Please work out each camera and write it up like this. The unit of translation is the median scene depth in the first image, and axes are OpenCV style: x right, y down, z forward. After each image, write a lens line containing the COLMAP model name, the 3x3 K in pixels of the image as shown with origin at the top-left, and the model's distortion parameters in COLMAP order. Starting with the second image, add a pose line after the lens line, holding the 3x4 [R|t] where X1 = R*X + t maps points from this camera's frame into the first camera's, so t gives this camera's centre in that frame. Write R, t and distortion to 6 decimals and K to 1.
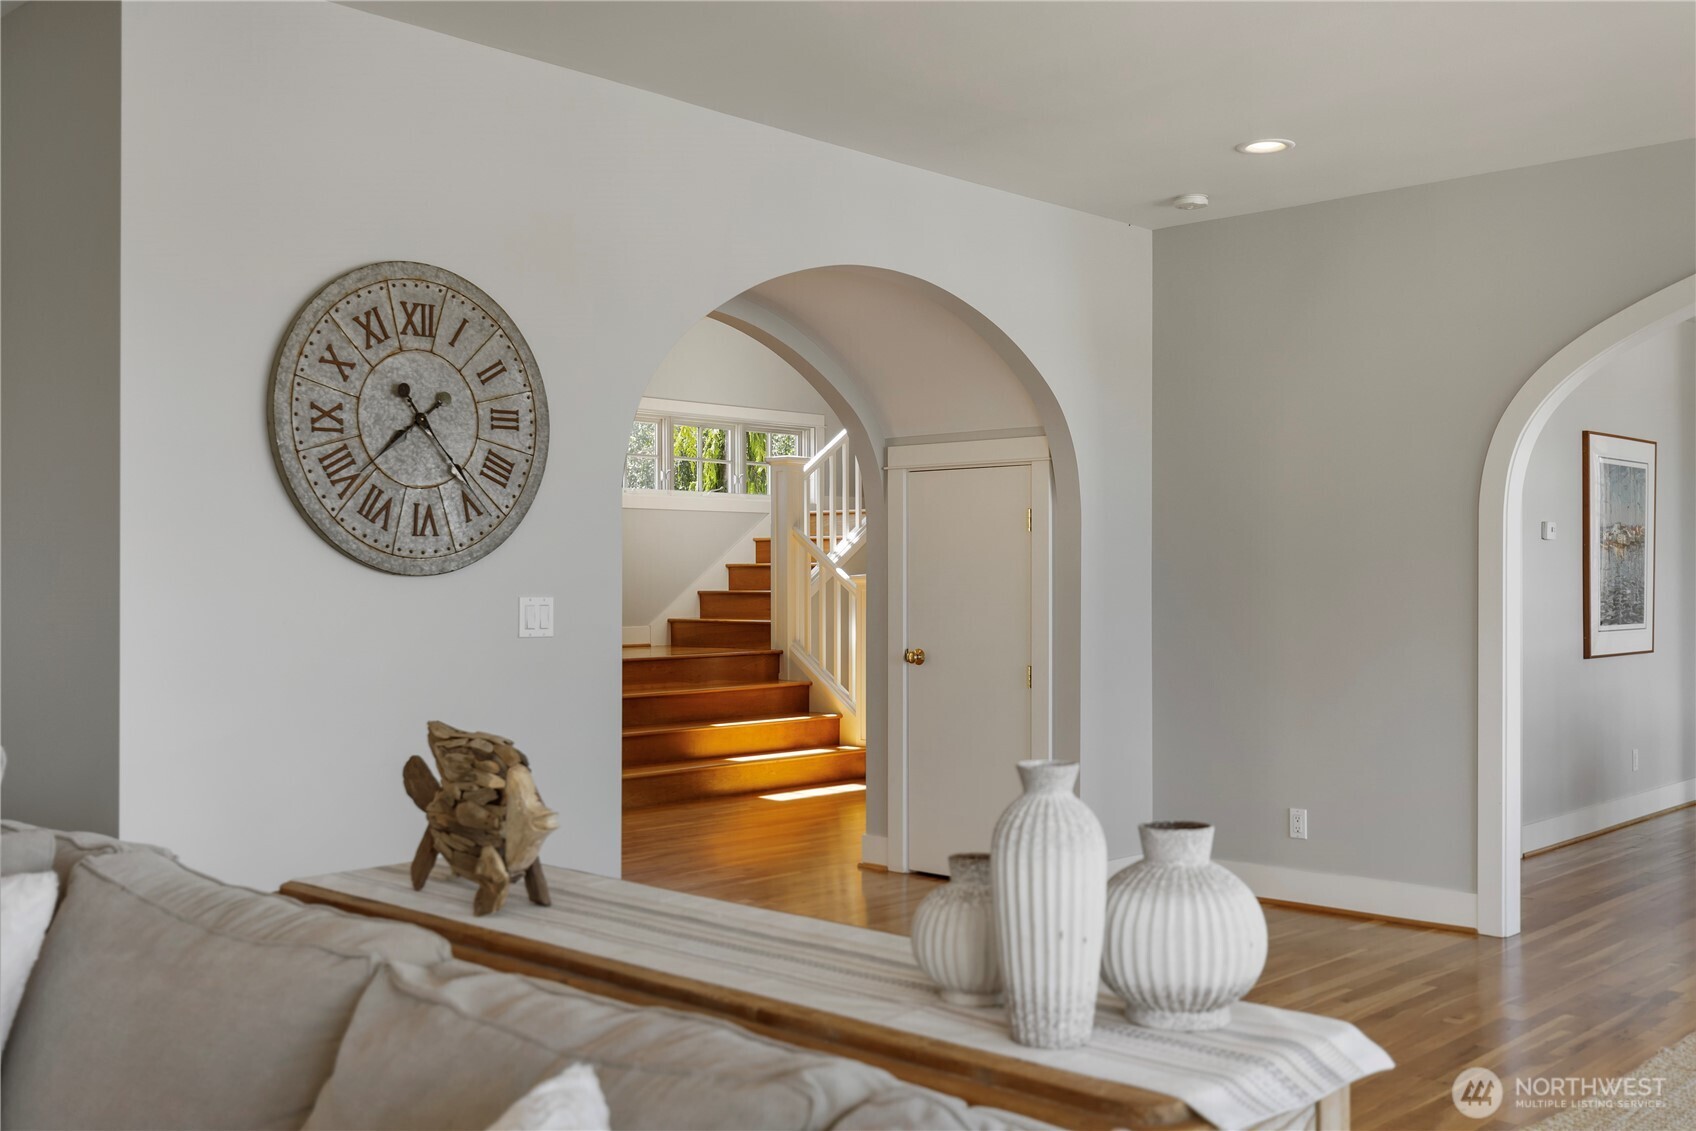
lens RADIAL K [[1698.7, 0, 848.8], [0, 1698.7, 568.3], [0, 0, 1]] dist [0.002977, 0.000000]
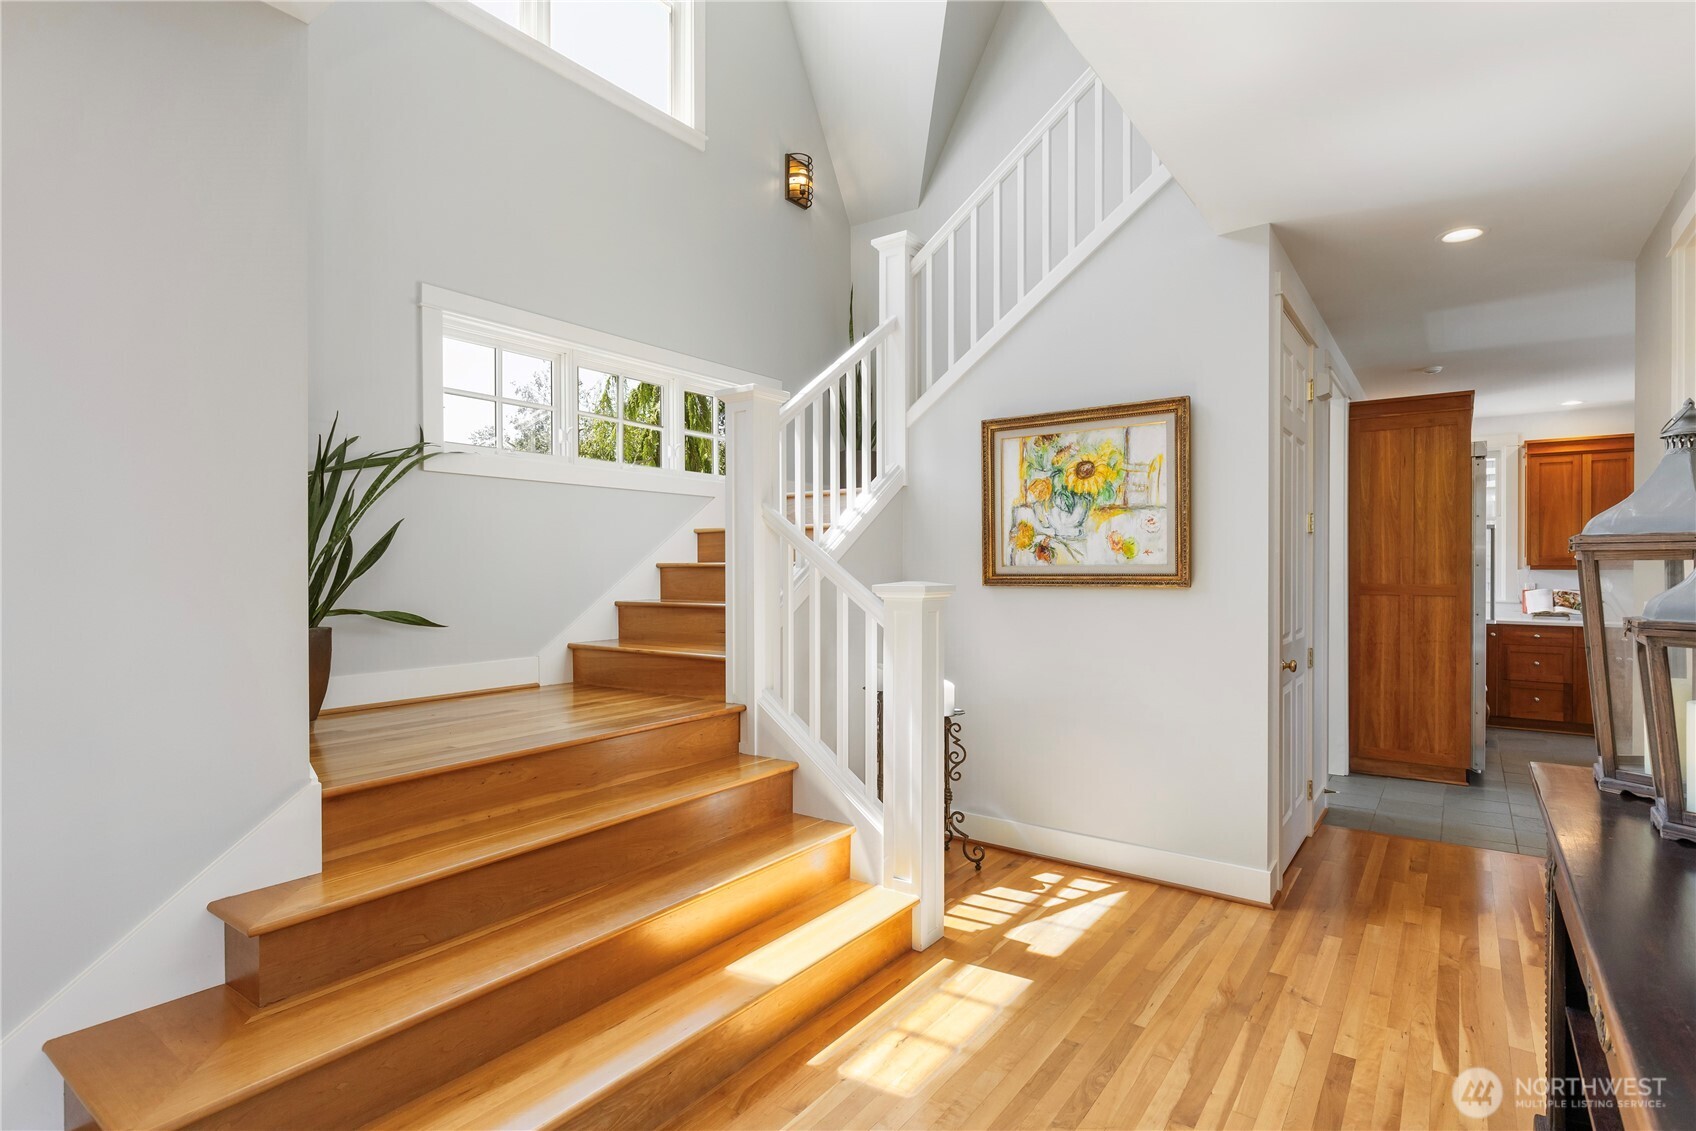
lens RADIAL K [[860.2, 0, 840.7], [0, 860.2, 562.8], [0, 0, 1]] dist [0.003506, 0.000570]
pose [[0.992792, 0.004363, 0.119773, -0.040003], [-0.004365, 0.999990, -0.000249, -0.002970], [-0.119773, -0.000276, 0.992801, 0.646856]]
